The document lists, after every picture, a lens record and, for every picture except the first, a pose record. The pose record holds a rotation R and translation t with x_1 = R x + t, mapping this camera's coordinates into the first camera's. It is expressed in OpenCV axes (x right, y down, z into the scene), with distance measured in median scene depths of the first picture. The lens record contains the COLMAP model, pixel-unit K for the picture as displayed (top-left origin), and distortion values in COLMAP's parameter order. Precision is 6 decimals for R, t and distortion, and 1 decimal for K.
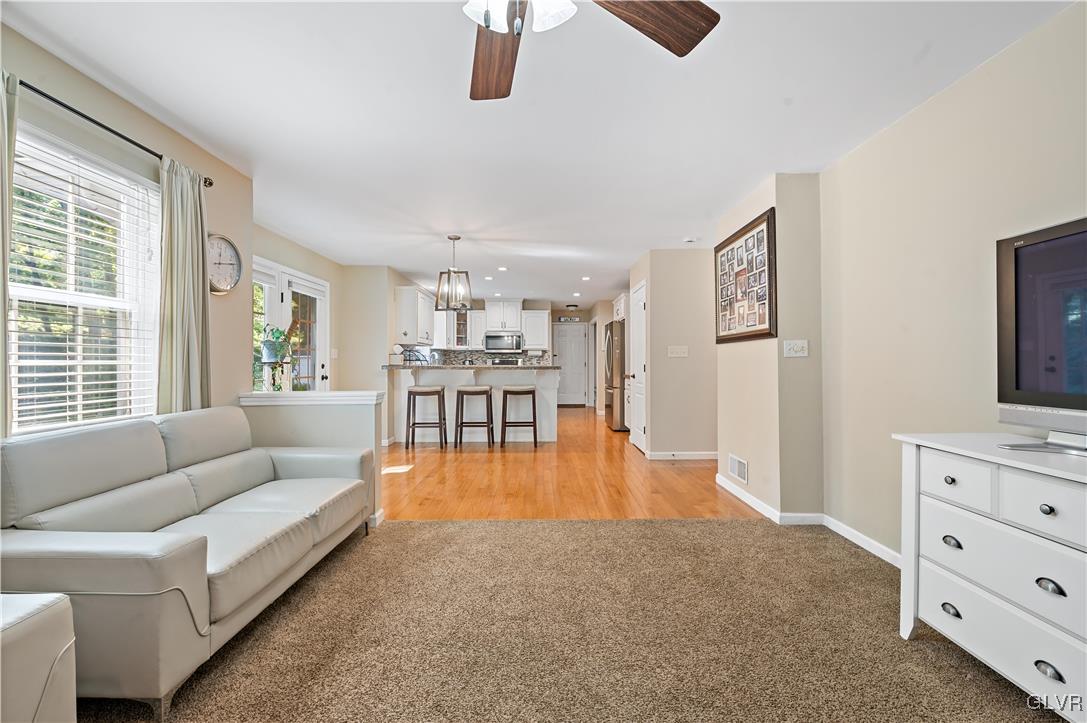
lens RADIAL K [[437.0, 0, 542.0], [0, 437.0, 363.4], [0, 0, 1]] dist [-0.003603, -0.001205]
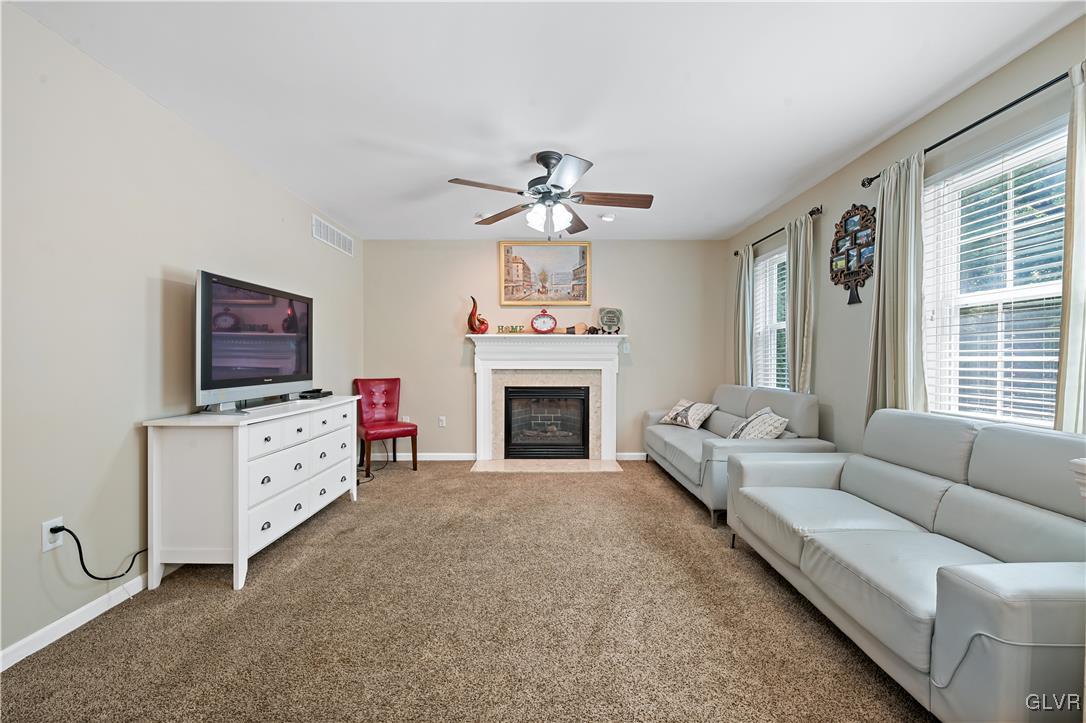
lens RADIAL K [[429.8, 0, 545.1], [0, 429.8, 361.3], [0, 0, 1]] dist [-0.004328, -0.001652]
pose [[-0.999944, 0.003183, -0.010114, -0.005433], [0.003083, 0.999946, 0.009906, -0.009176], [0.010145, 0.009874, -0.999900, 1.991988]]
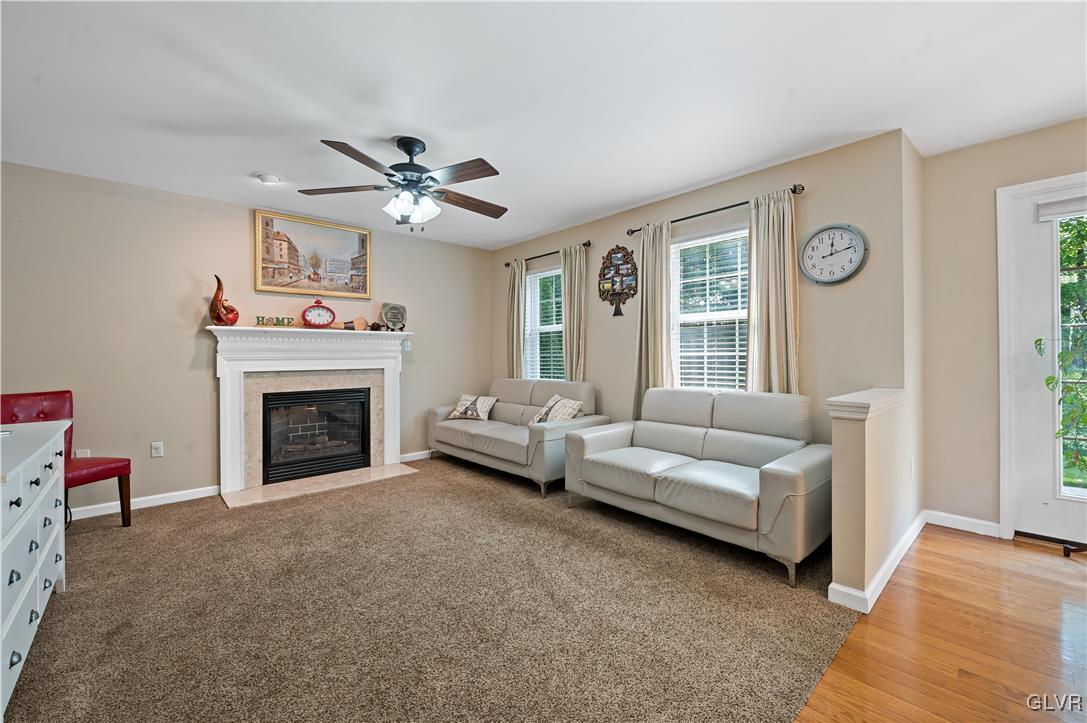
lens RADIAL K [[437.0, 0, 545.7], [0, 437.0, 354.2], [0, 0, 1]] dist [-0.003603, -0.001205]
pose [[-0.740124, 0.007442, -0.672429, 0.592812], [0.009144, 0.999958, 0.001003, -0.008553], [0.672408, -0.005406, -0.740161, 1.854432]]
